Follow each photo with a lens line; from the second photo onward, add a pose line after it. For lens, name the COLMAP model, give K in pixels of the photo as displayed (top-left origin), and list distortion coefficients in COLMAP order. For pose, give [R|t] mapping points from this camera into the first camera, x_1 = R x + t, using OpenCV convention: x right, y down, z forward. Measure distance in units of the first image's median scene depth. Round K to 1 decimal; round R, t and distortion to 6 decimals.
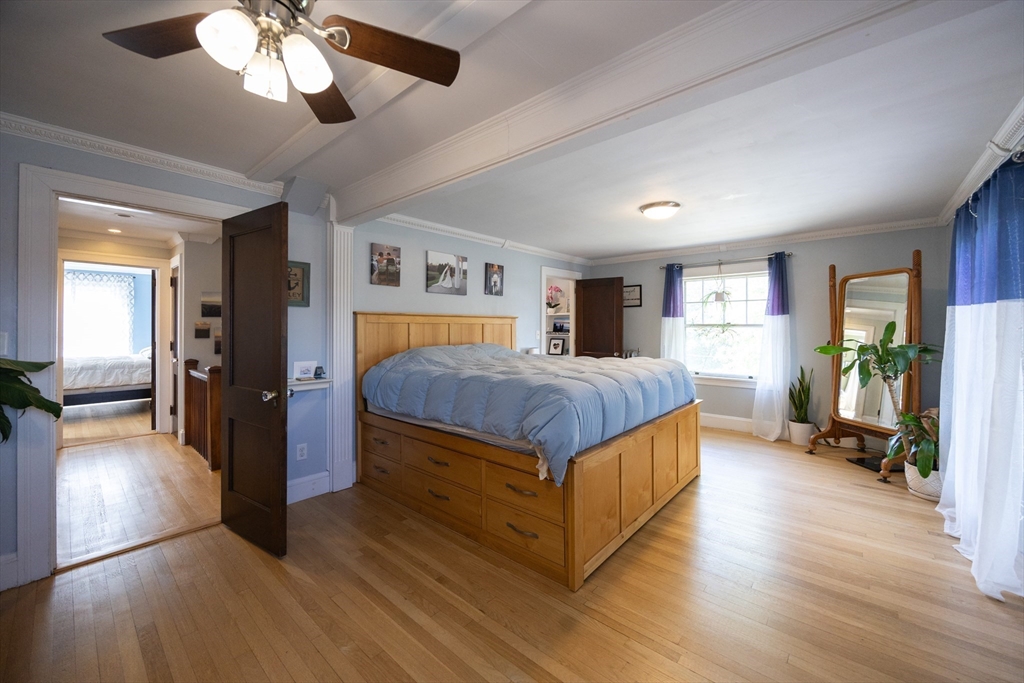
lens RADIAL K [[392.9, 0, 512.7], [0, 392.9, 328.7], [0, 0, 1]] dist [0.000188, 0.000009]
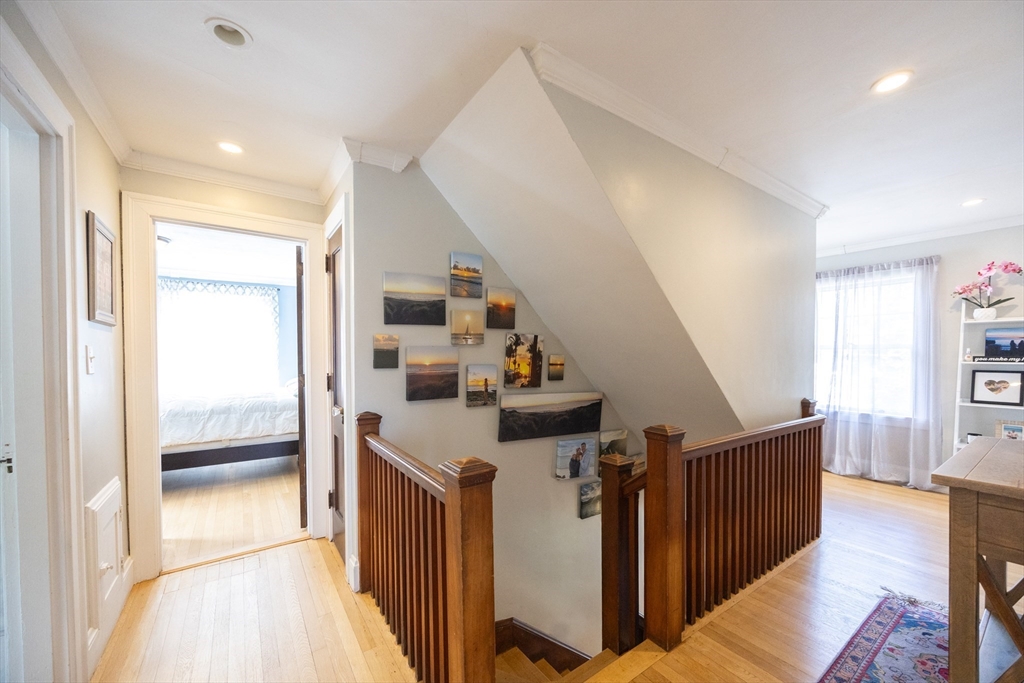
lens RADIAL K [[390.3, 0, 511.6], [0, 390.3, 366.1], [0, 0, 1]] dist [-0.002647, -0.000096]
pose [[0.970926, 0.003127, -0.239361, -0.431987], [0.002682, 0.999710, 0.023938, 0.008167], [0.239366, -0.023884, 0.970636, 0.469692]]
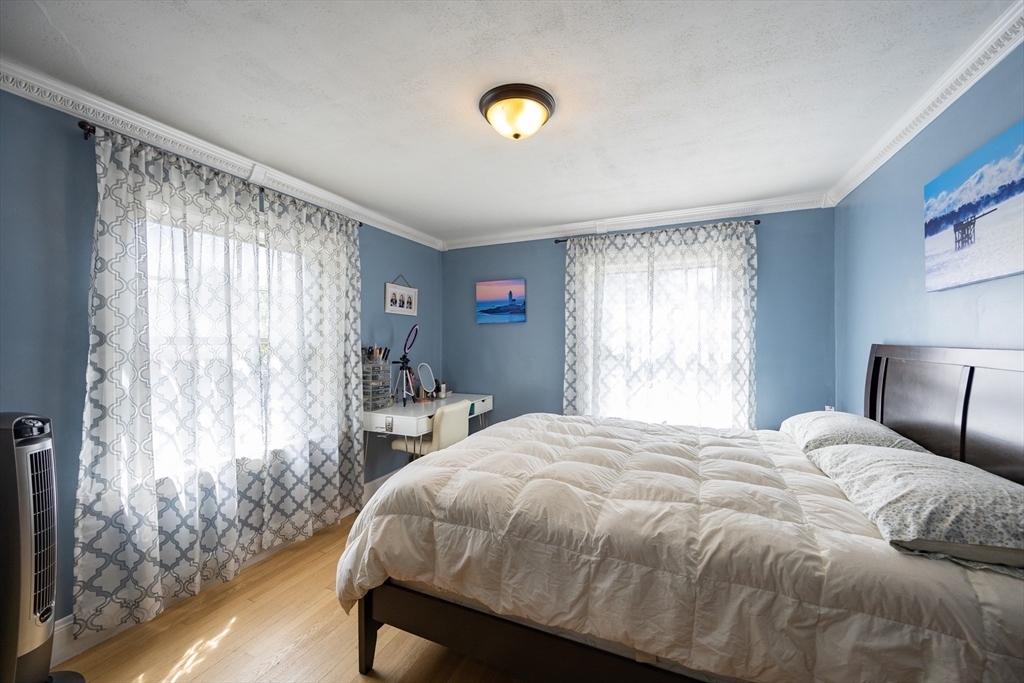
lens RADIAL K [[392.9, 0, 512.7], [0, 392.9, 328.7], [0, 0, 1]] dist [0.000188, 0.000009]
pose [[0.297480, -0.027857, -0.954322, -0.890664], [-0.005552, 0.999507, -0.030907, -0.010792], [0.954712, 0.014493, 0.297179, 0.871662]]
